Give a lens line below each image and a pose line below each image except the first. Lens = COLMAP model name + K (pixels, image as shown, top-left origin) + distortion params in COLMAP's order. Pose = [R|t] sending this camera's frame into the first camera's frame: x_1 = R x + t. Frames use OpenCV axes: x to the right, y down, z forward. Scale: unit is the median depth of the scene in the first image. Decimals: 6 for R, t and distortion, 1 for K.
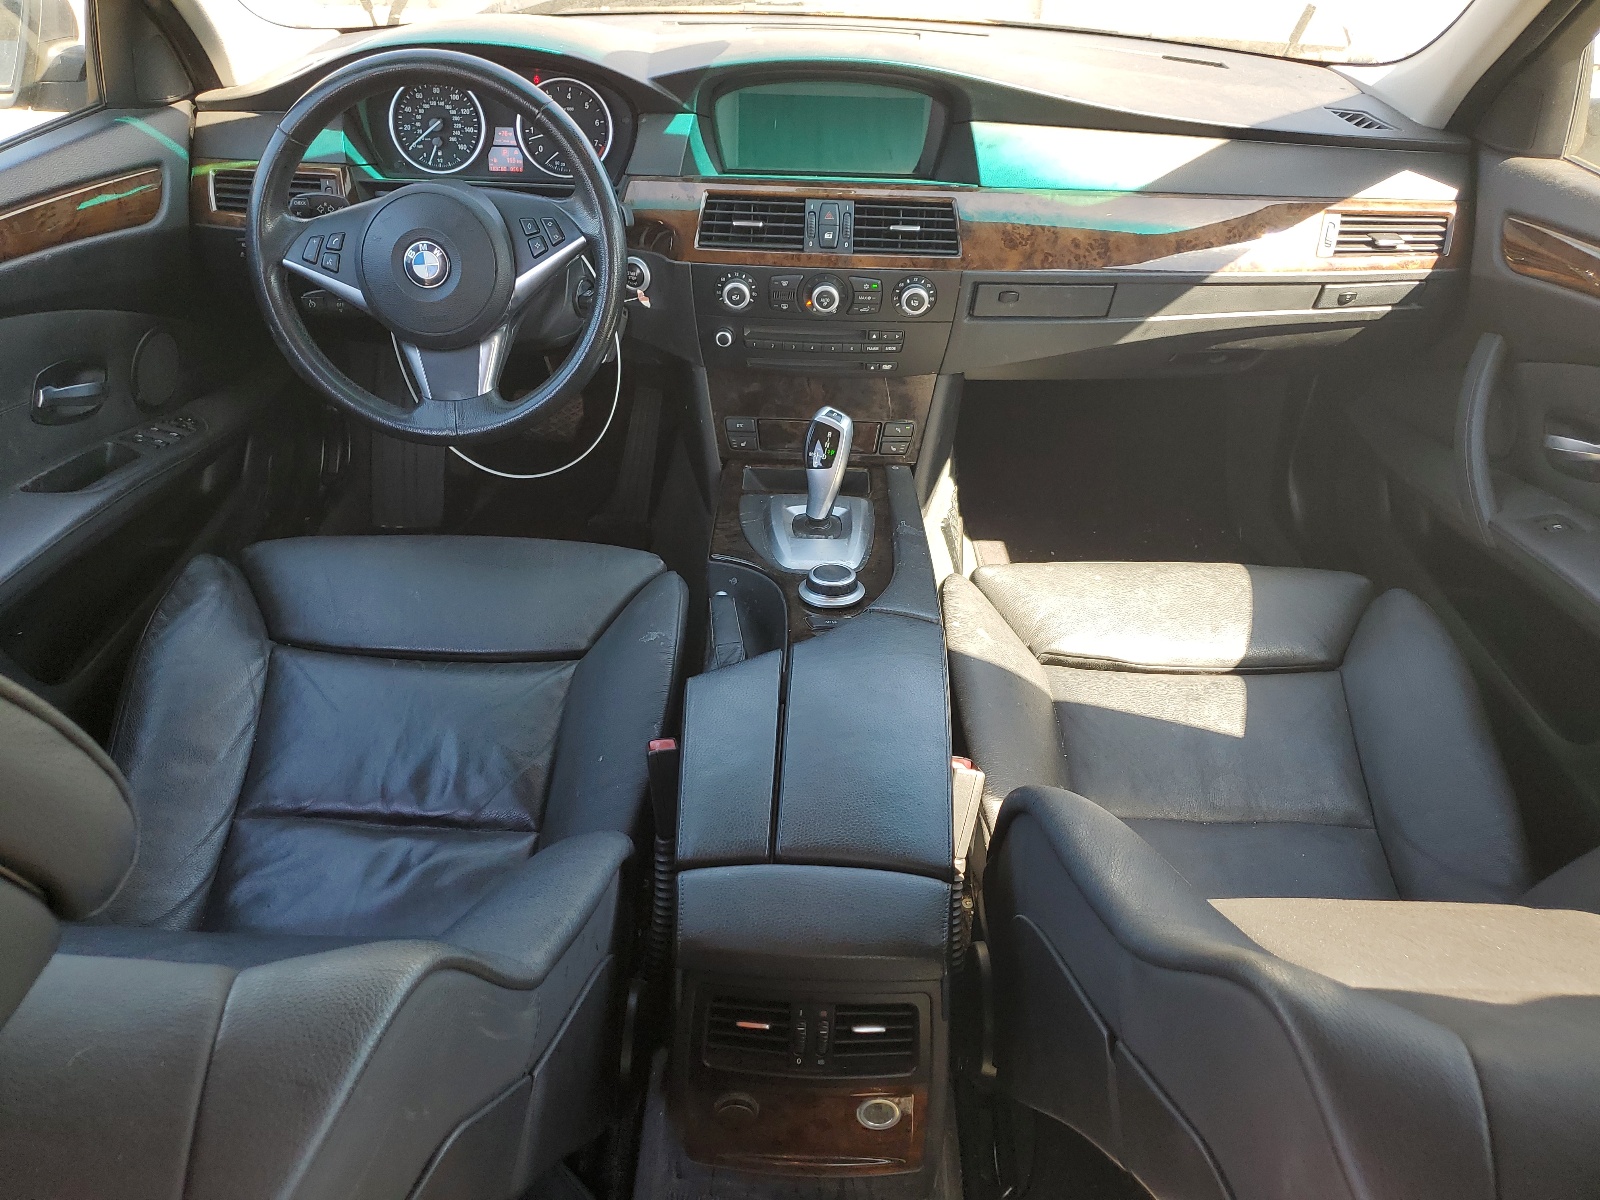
lens RADIAL K [[1214.8, 0, 801.2], [0, 1214.8, 599.3], [0, 0, 1]] dist [-0.001378, -0.002251]
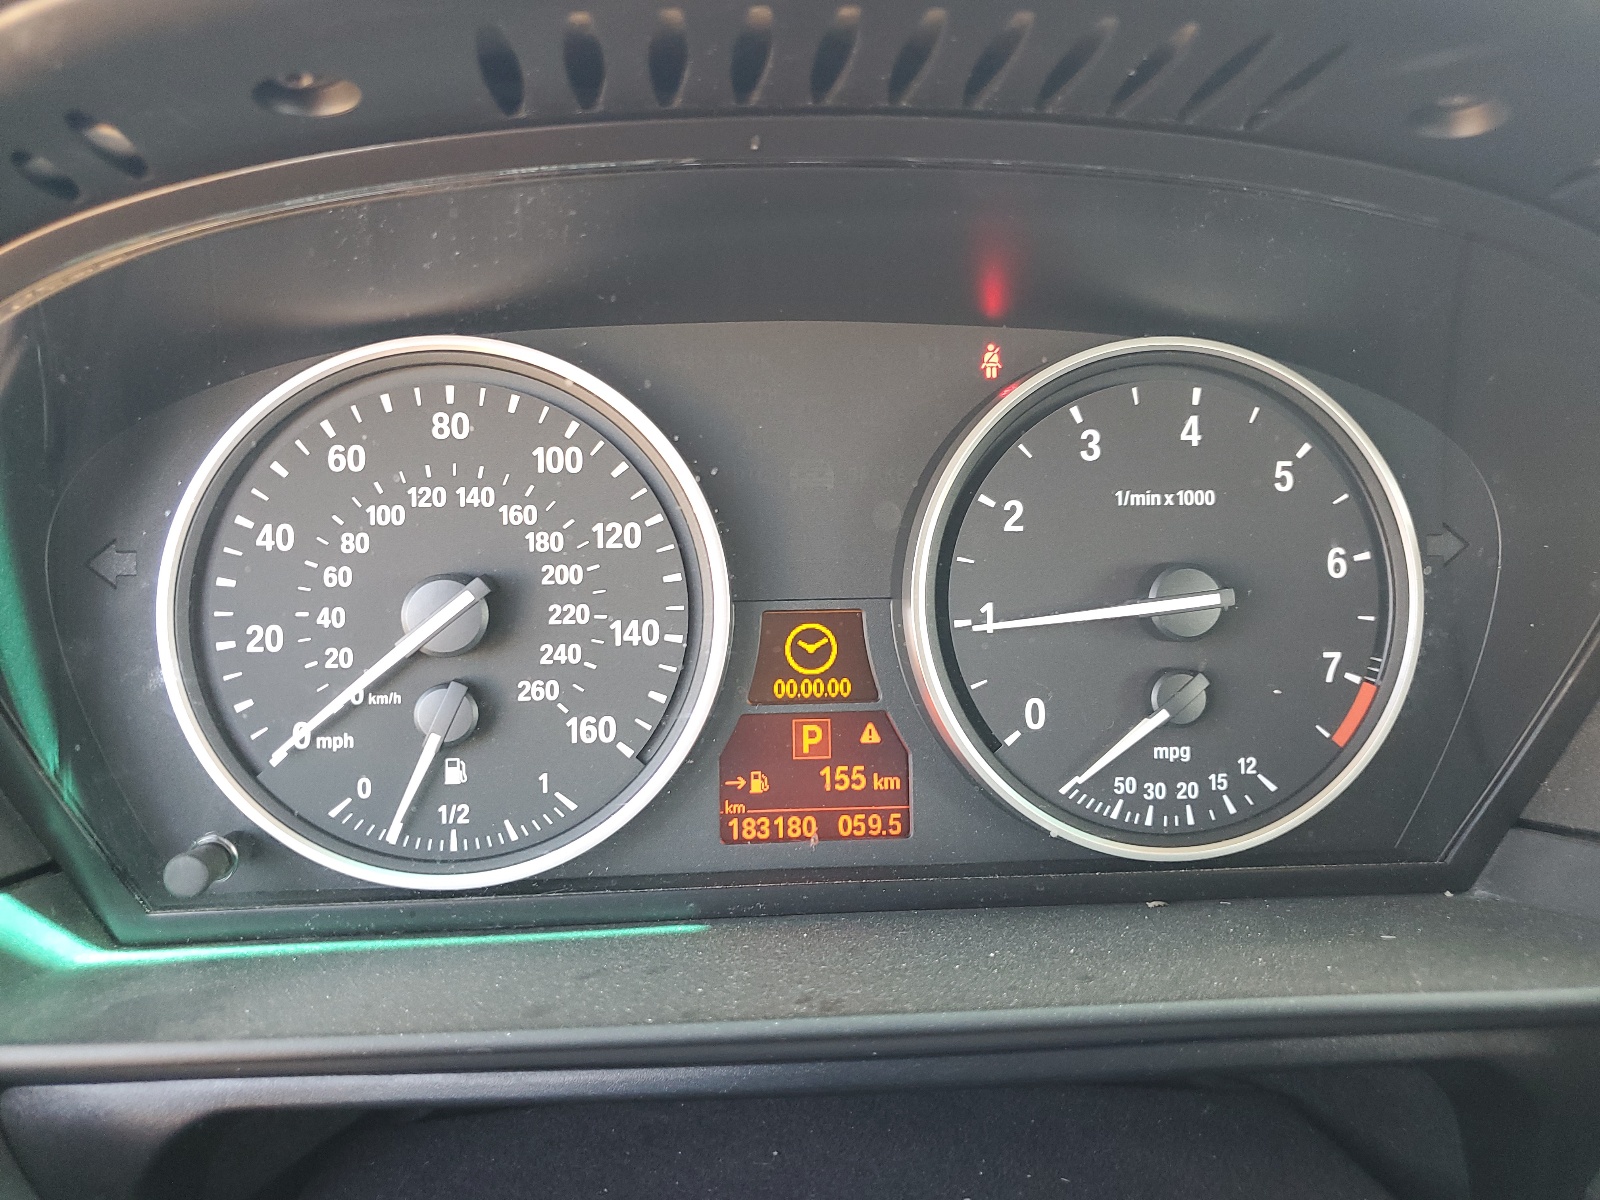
lens RADIAL K [[1214.8, 0, 798.8], [0, 1214.8, 599.3], [0, 0, 1]] dist [-0.001378, -0.002251]
pose [[0.996913, -0.044760, 0.064500, -0.261558], [0.062109, 0.952172, -0.299183, -0.338964], [-0.048024, 0.302265, 0.952013, 0.835175]]
